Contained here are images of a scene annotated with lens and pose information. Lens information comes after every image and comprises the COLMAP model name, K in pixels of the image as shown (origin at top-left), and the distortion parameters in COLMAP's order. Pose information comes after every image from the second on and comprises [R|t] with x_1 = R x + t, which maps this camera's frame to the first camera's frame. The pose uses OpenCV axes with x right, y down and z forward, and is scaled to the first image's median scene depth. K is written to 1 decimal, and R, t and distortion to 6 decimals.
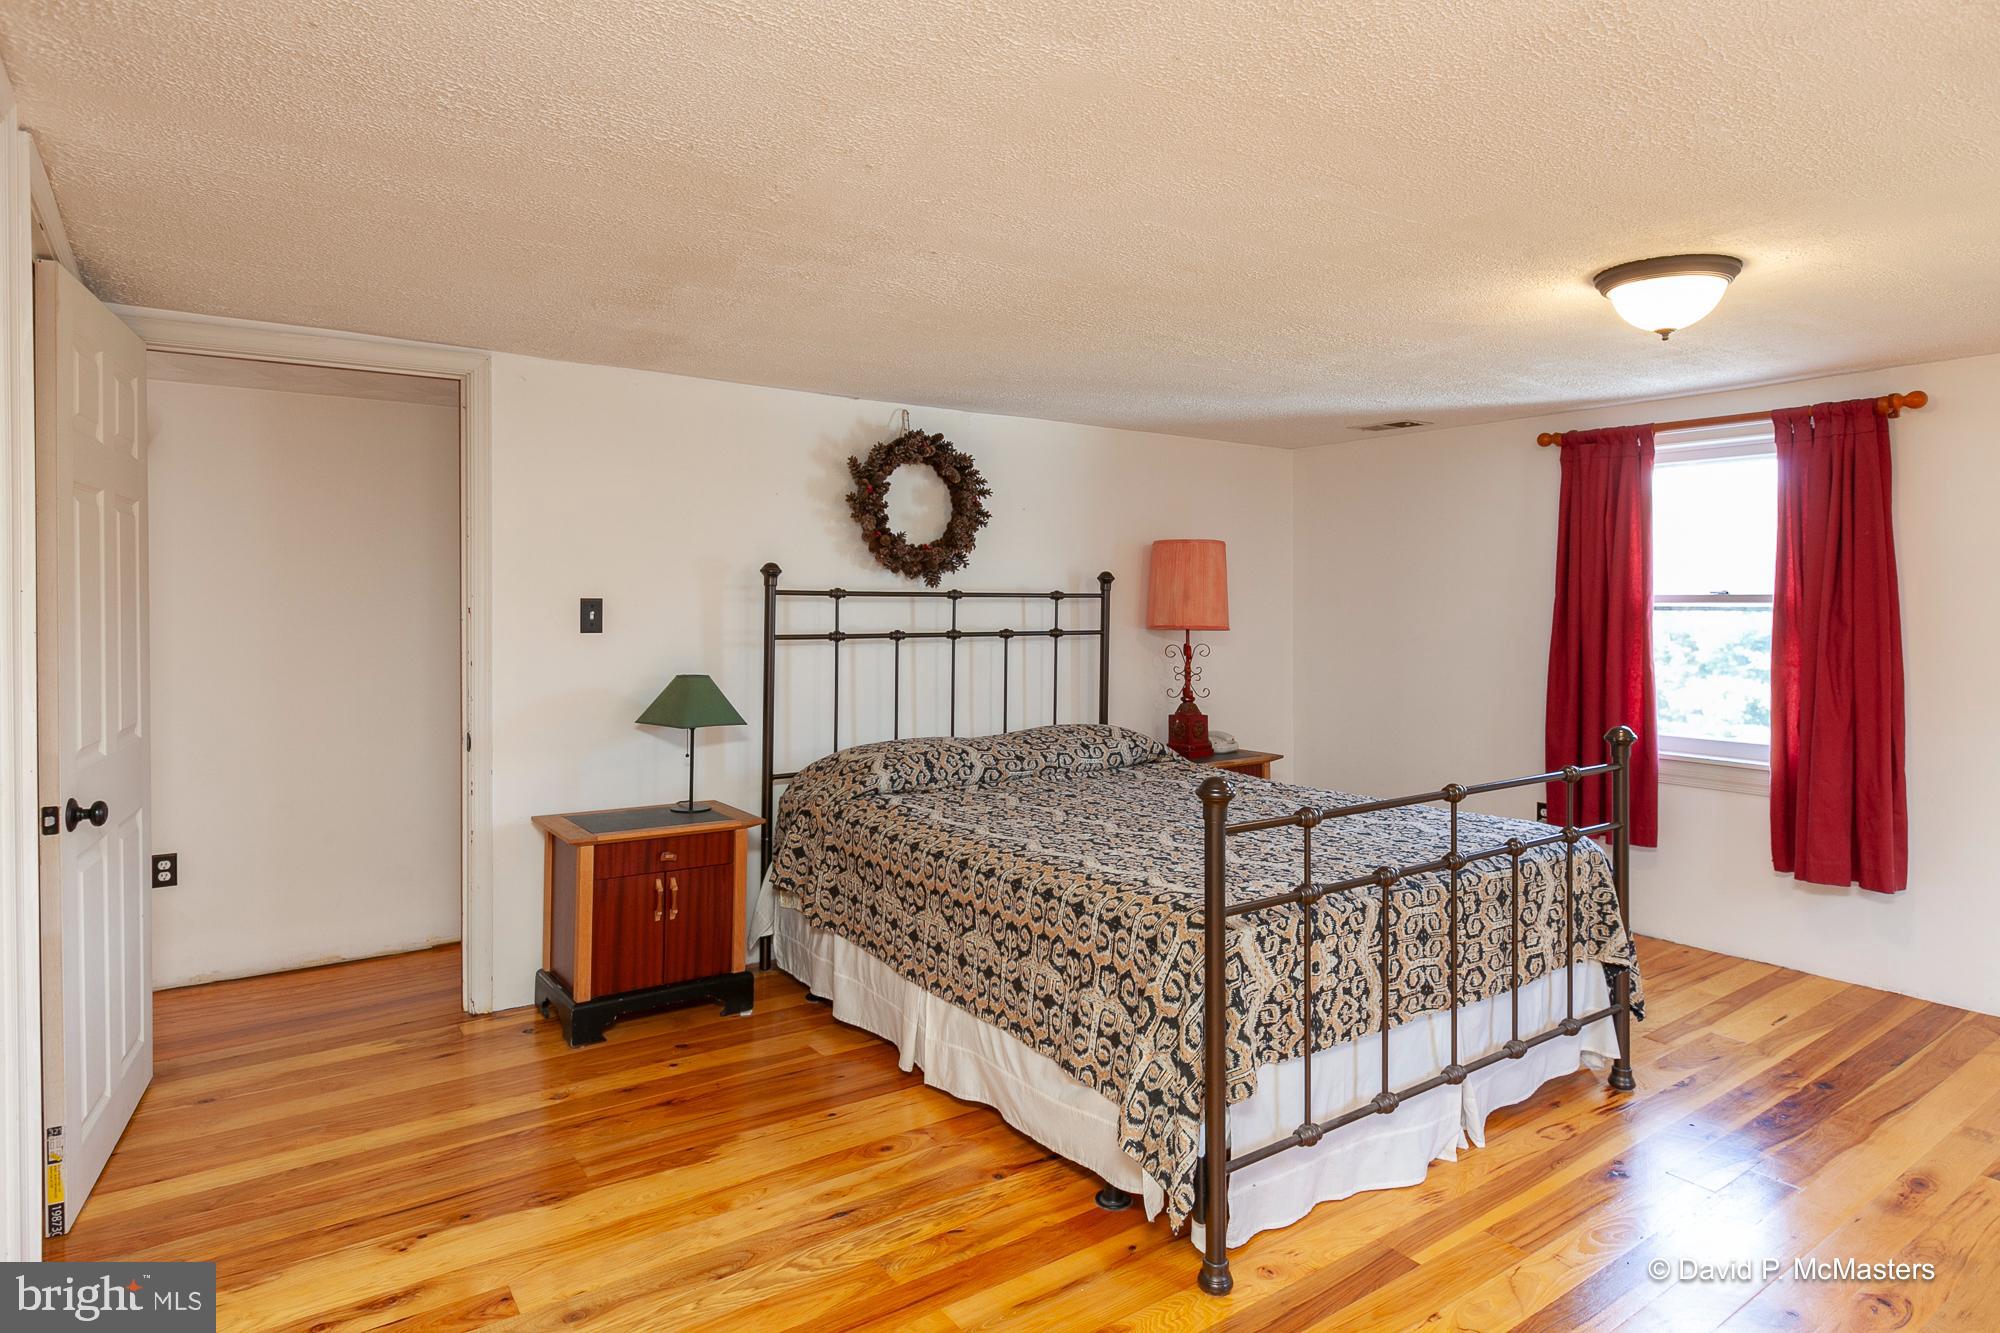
lens RADIAL K [[1102.3, 0, 955.2], [0, 1102.3, 657.8], [0, 0, 1]] dist [0.006462, -0.002817]
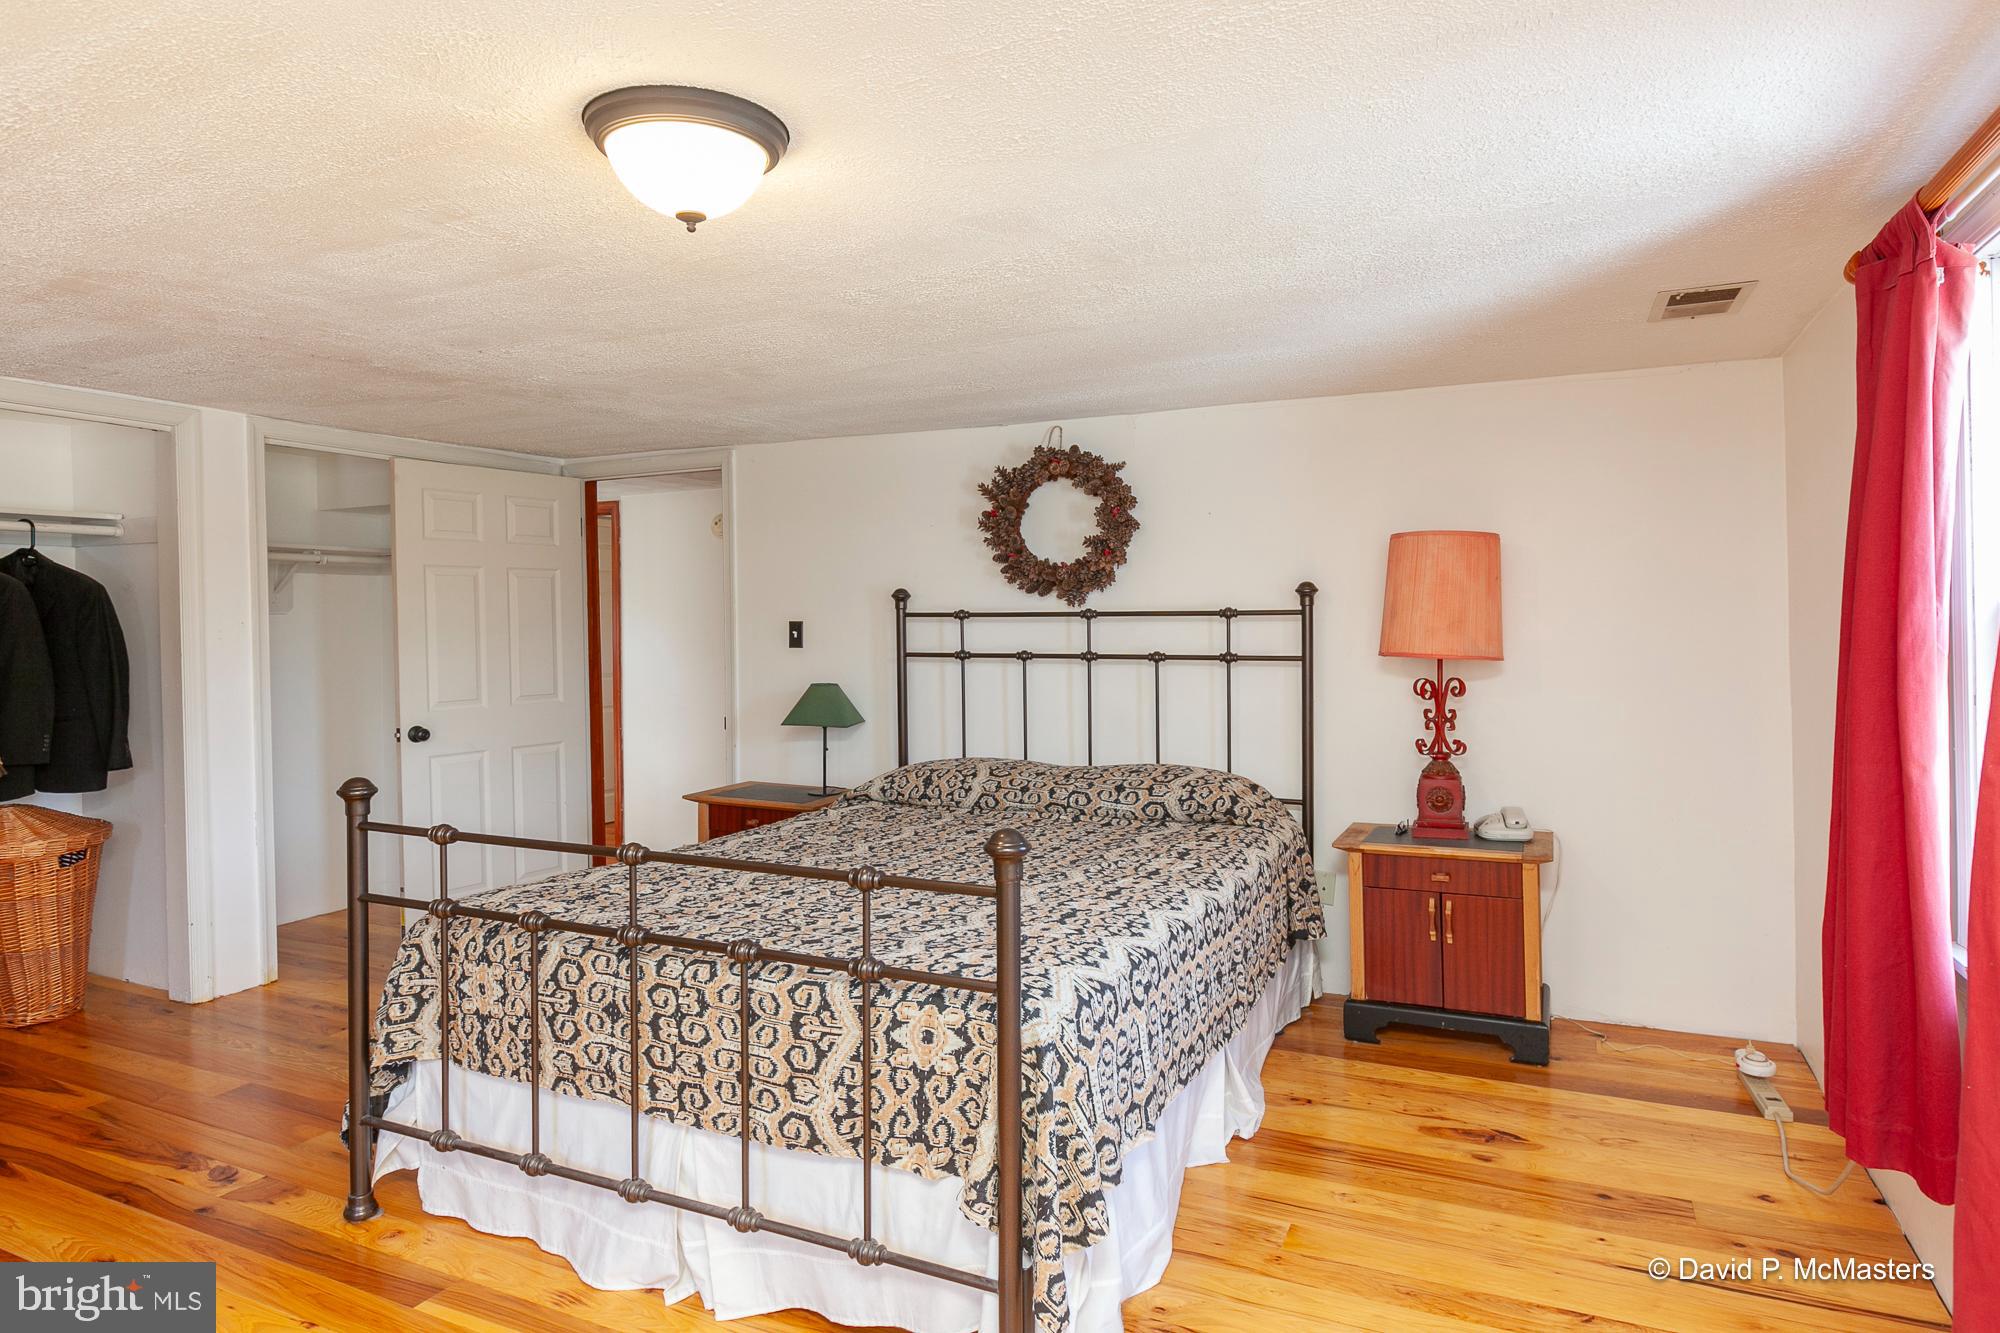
lens RADIAL K [[1025.0, 0, 1002.0], [0, 1025.0, 704.6], [0, 0, 1]] dist [-0.001717, -0.000136]
pose [[0.552271, 0.060608, -0.831459, 0.730697], [-0.036540, 0.998155, 0.048488, -0.020913], [0.832864, 0.003603, 0.553466, 0.478270]]
